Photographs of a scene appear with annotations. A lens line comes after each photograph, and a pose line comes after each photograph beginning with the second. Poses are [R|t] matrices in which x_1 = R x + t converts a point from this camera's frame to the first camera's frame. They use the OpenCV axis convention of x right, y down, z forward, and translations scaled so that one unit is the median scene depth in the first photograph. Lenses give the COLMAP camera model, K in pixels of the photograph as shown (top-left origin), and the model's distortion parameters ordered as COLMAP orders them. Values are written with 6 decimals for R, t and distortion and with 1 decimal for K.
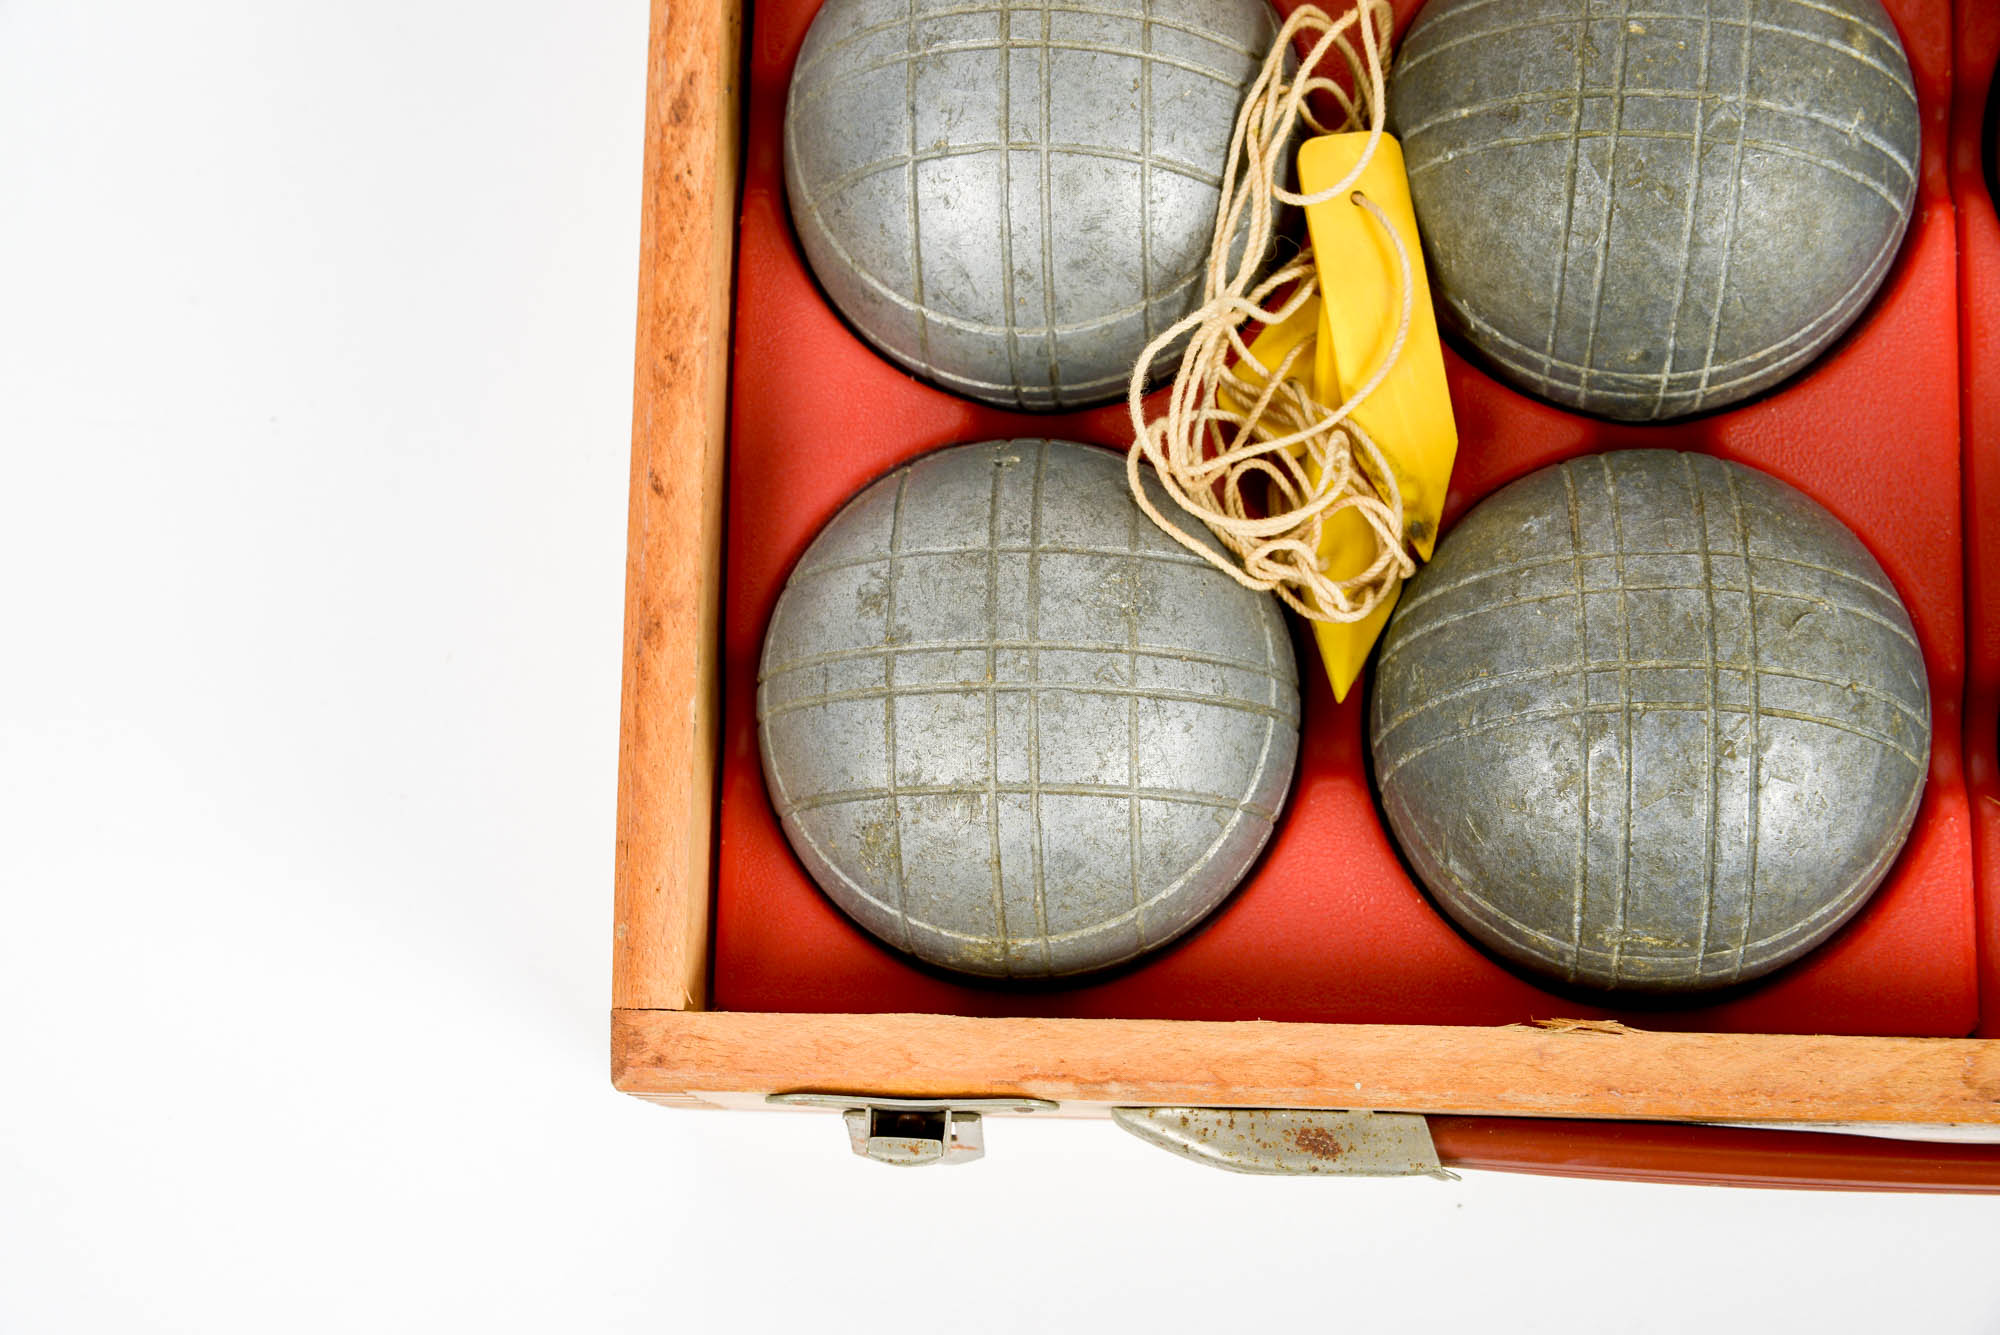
lens RADIAL K [[3205.1, 0, 1000.0], [0, 3205.1, 667.5], [0, 0, 1]] dist [0.050476, -0.017558]
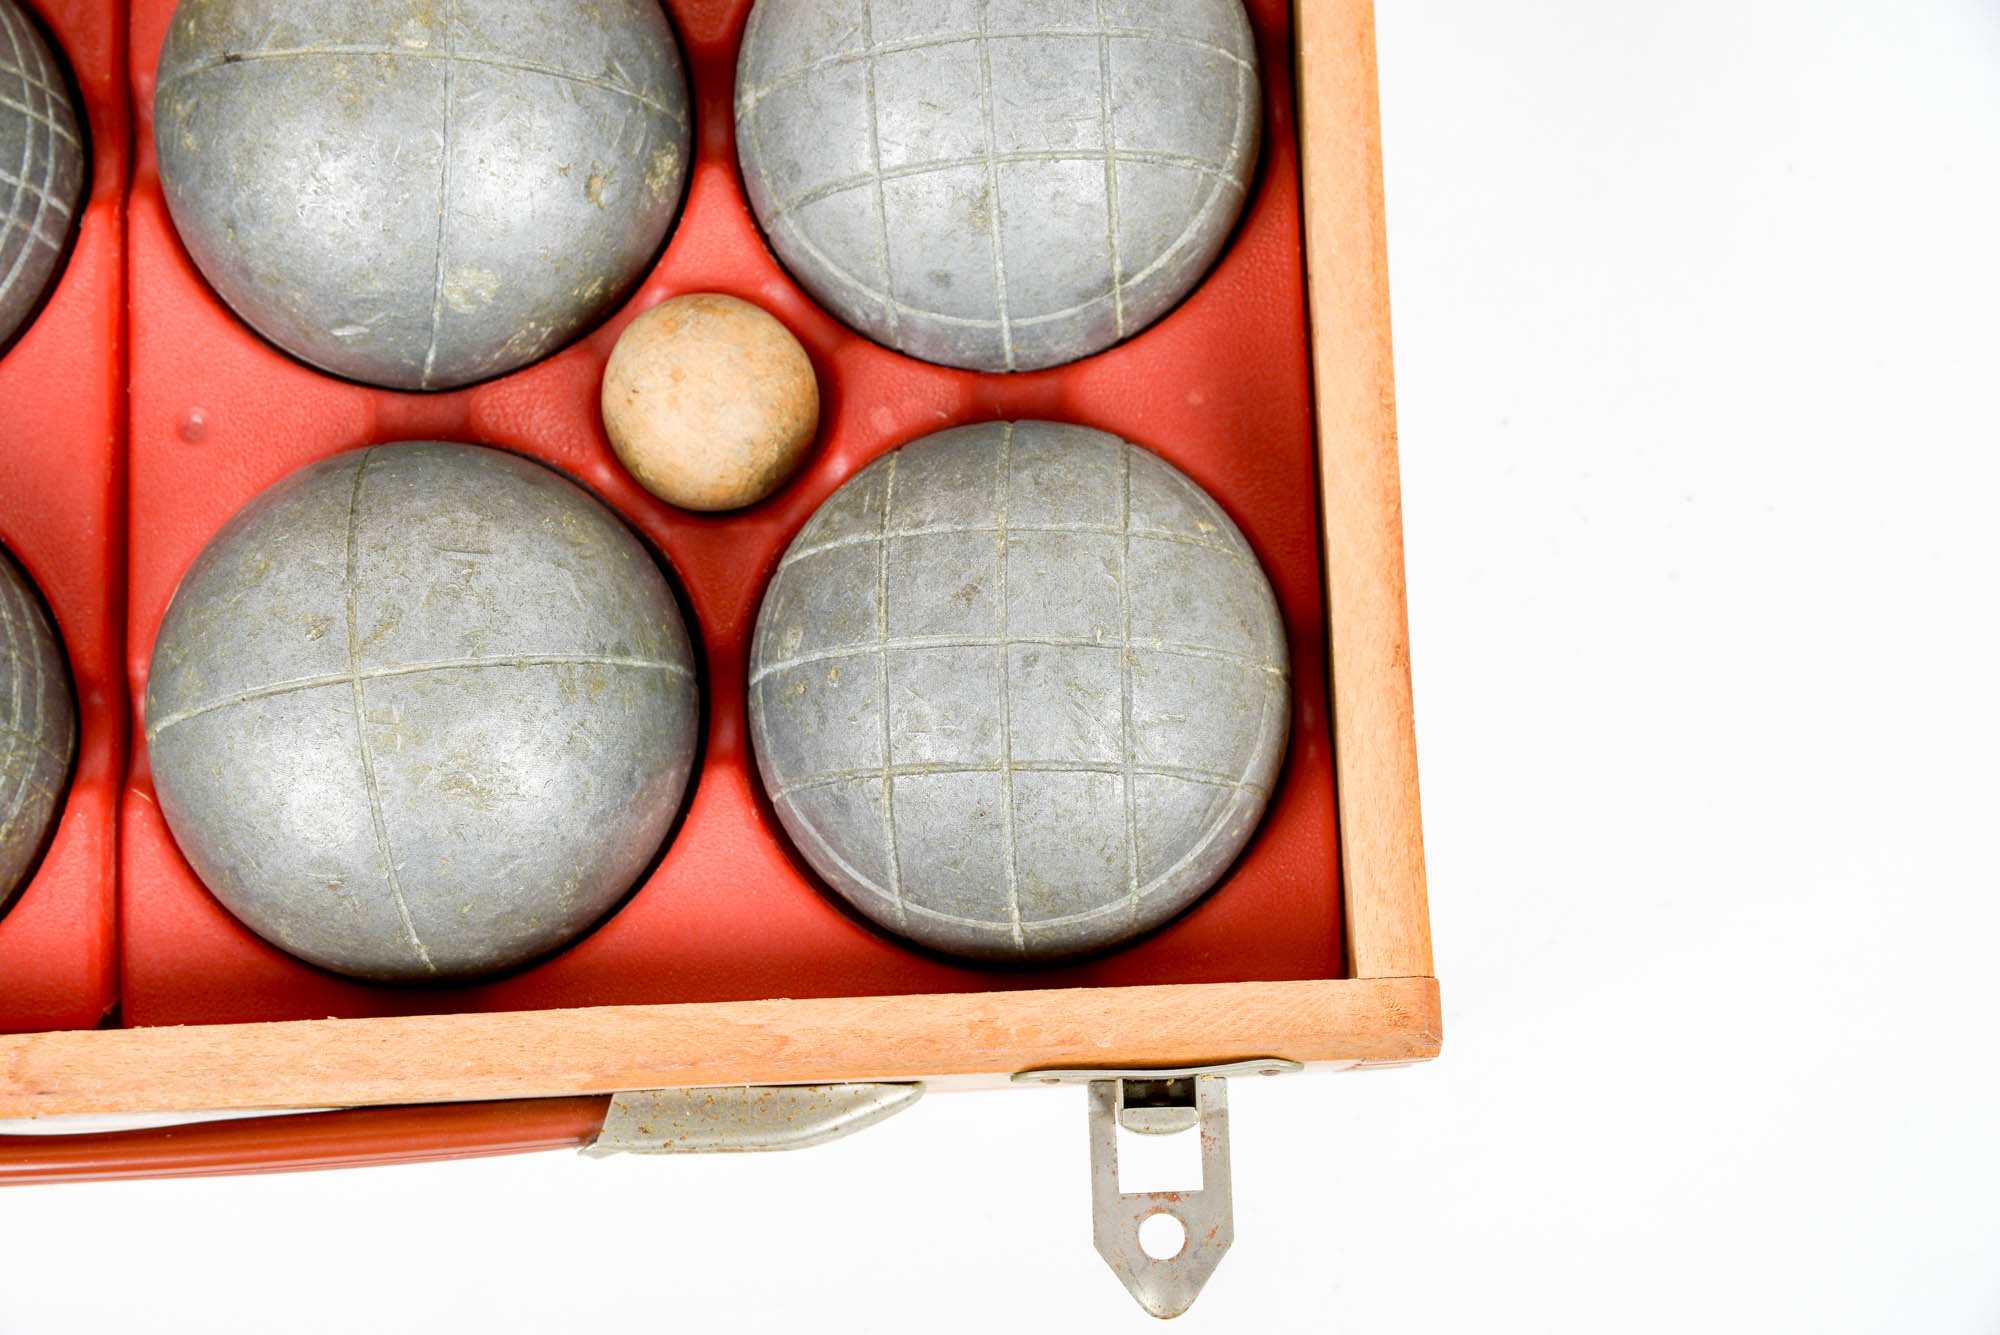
lens RADIAL K [[3205.1, 0, 1000.0], [0, 3205.1, 667.5], [0, 0, 1]] dist [0.050476, -0.017558]
pose [[0.997868, -0.061850, 0.020825, 0.582994], [0.061578, 0.998012, 0.013422, 0.005004], [-0.021614, -0.012111, 0.999693, -0.022831]]
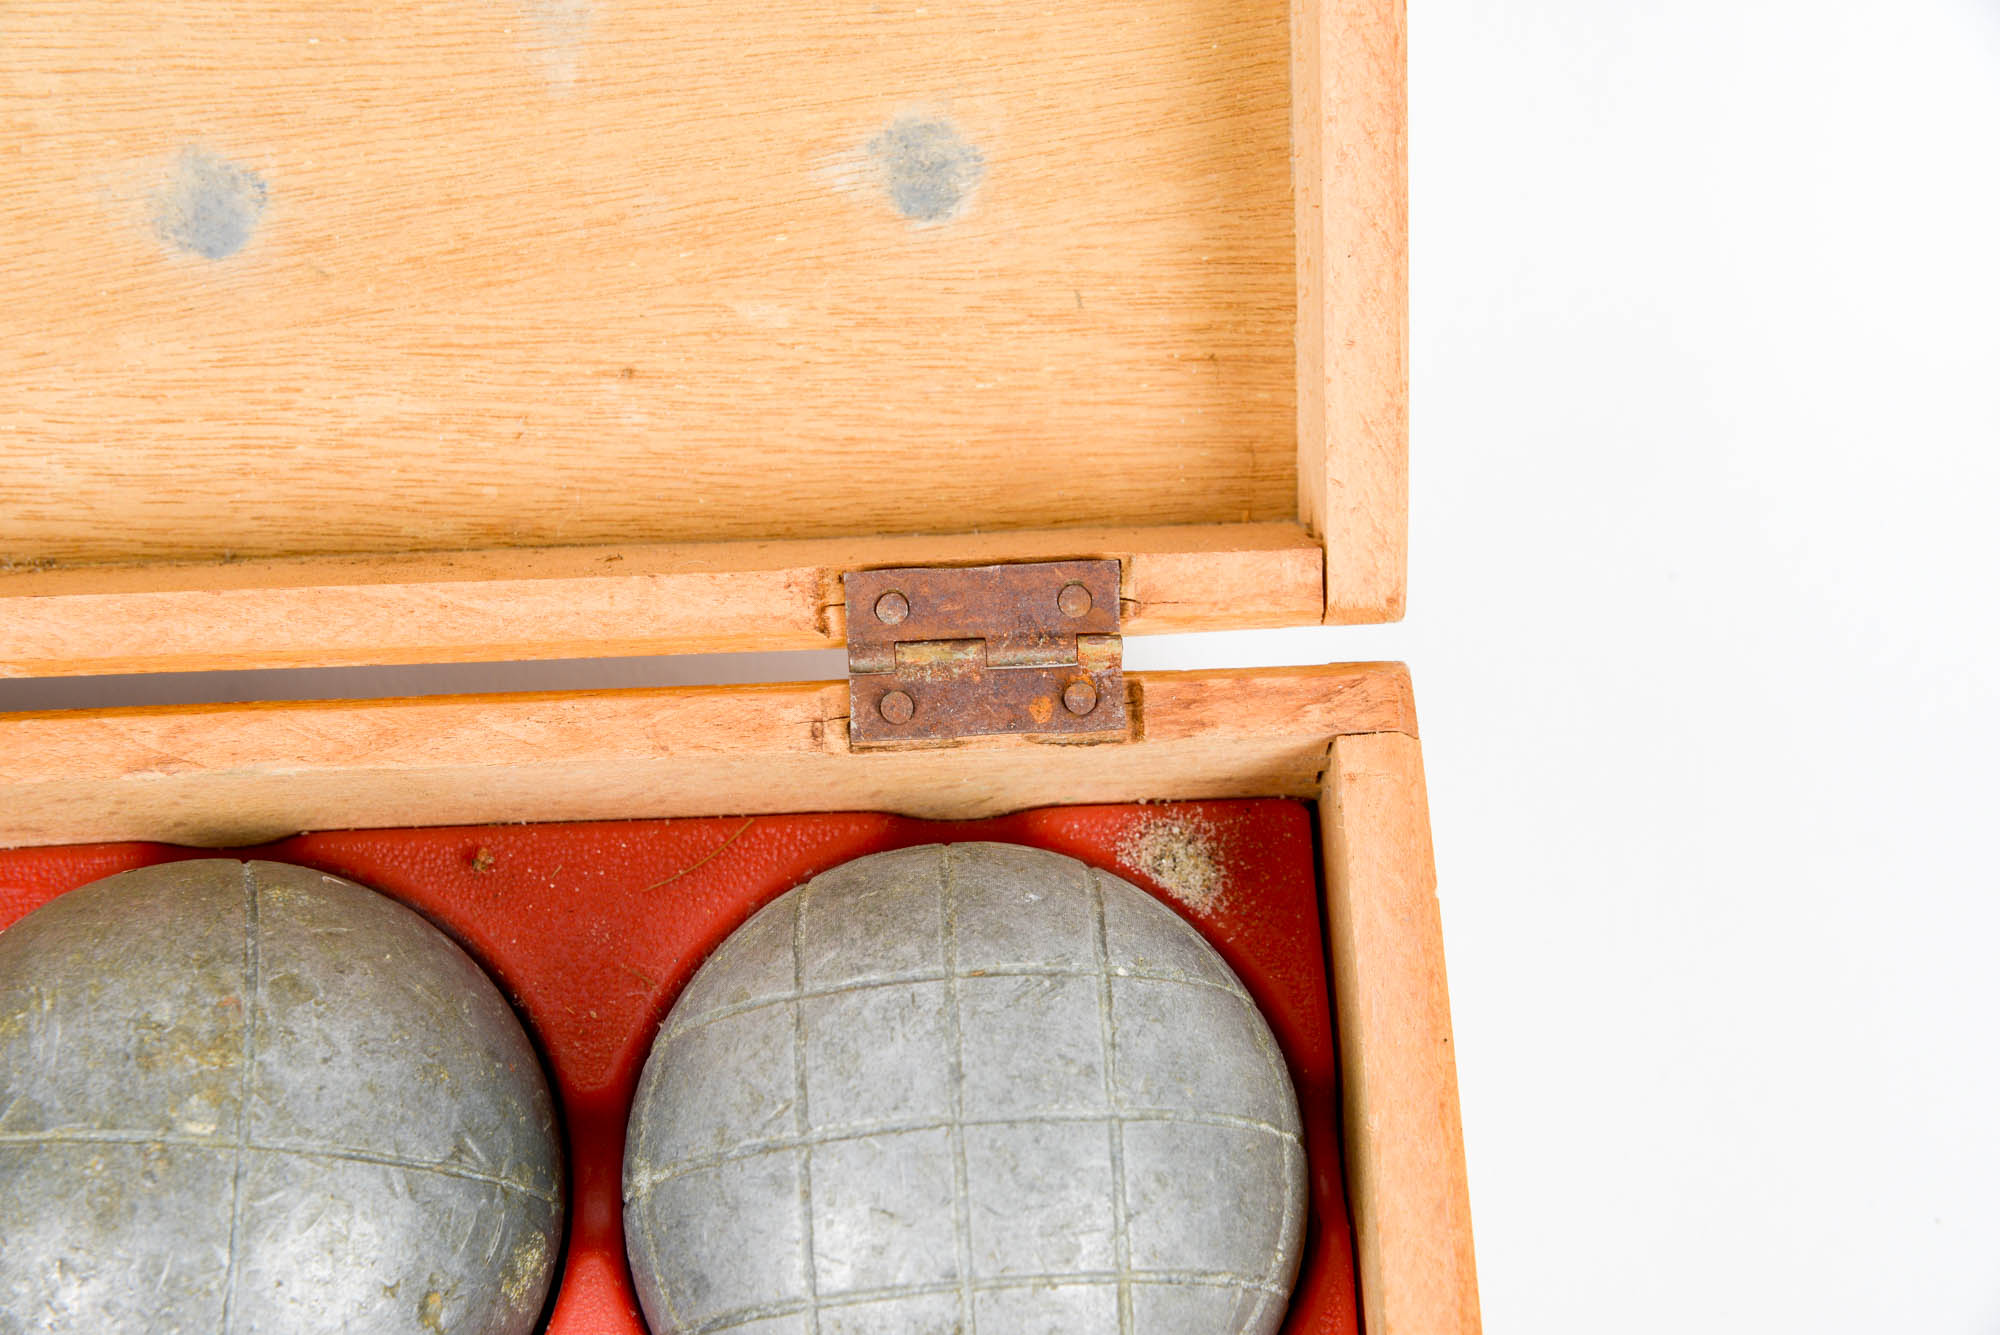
lens RADIAL K [[3130.6, 0, 1000.0], [0, 3130.6, 667.5], [0, 0, 1]] dist [0.010234, -0.085994]
pose [[0.996195, -0.045706, 0.074211, 0.571160], [0.060721, 0.974780, -0.214748, -0.123222], [-0.062524, 0.218437, 0.973846, 0.238596]]
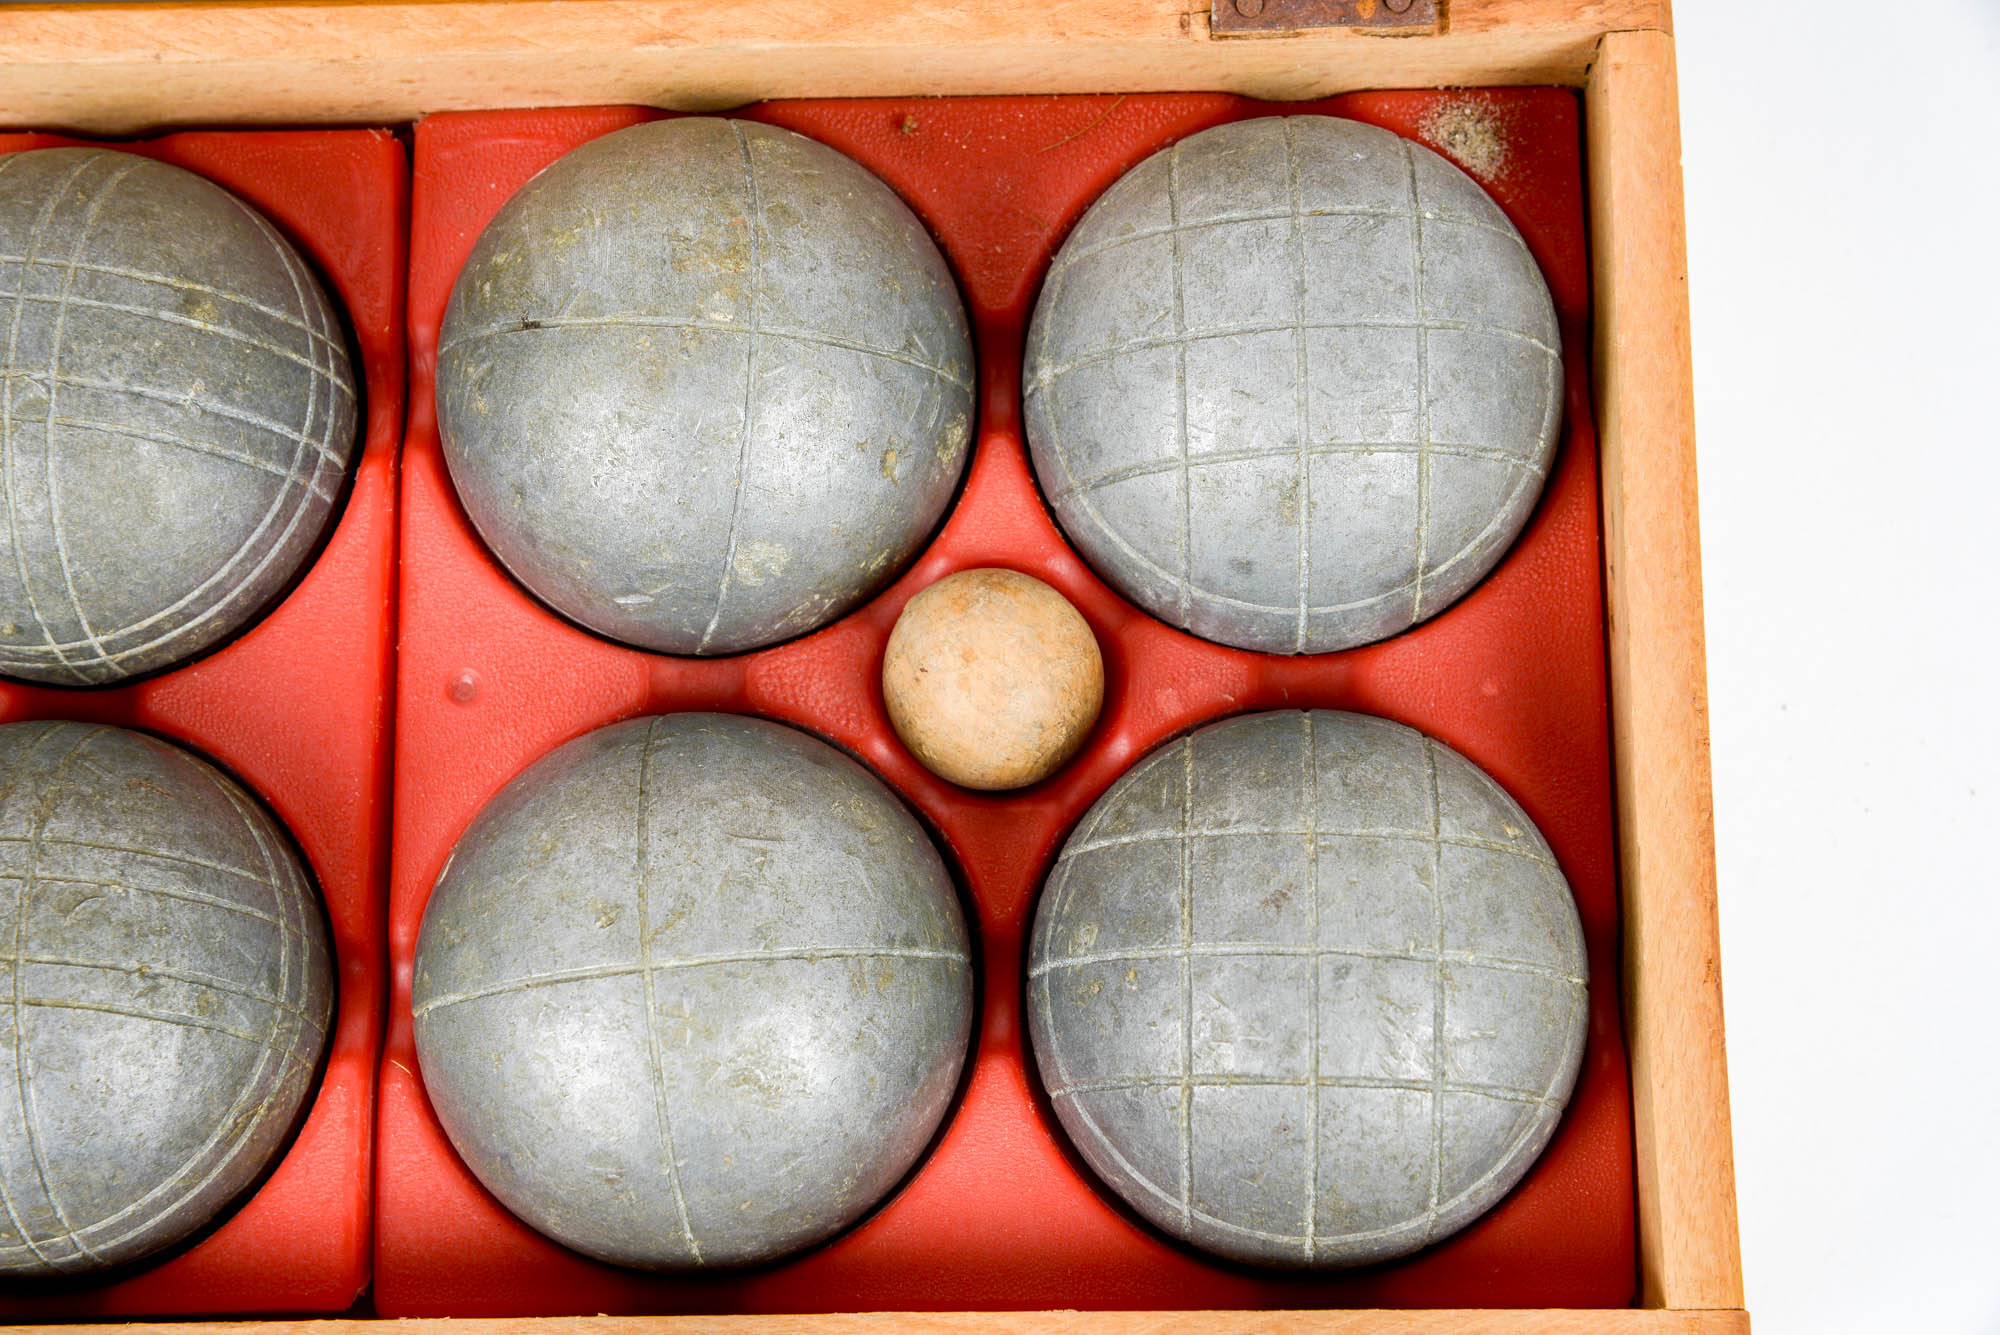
lens RADIAL K [[3205.1, 0, 1000.0], [0, 3205.1, 667.5], [0, 0, 1]] dist [0.050476, -0.017558]
pose [[0.999403, -0.031780, 0.013526, 0.502986], [0.032095, 0.999202, -0.023792, -0.053365], [-0.012759, 0.024212, 0.999625, 0.005133]]
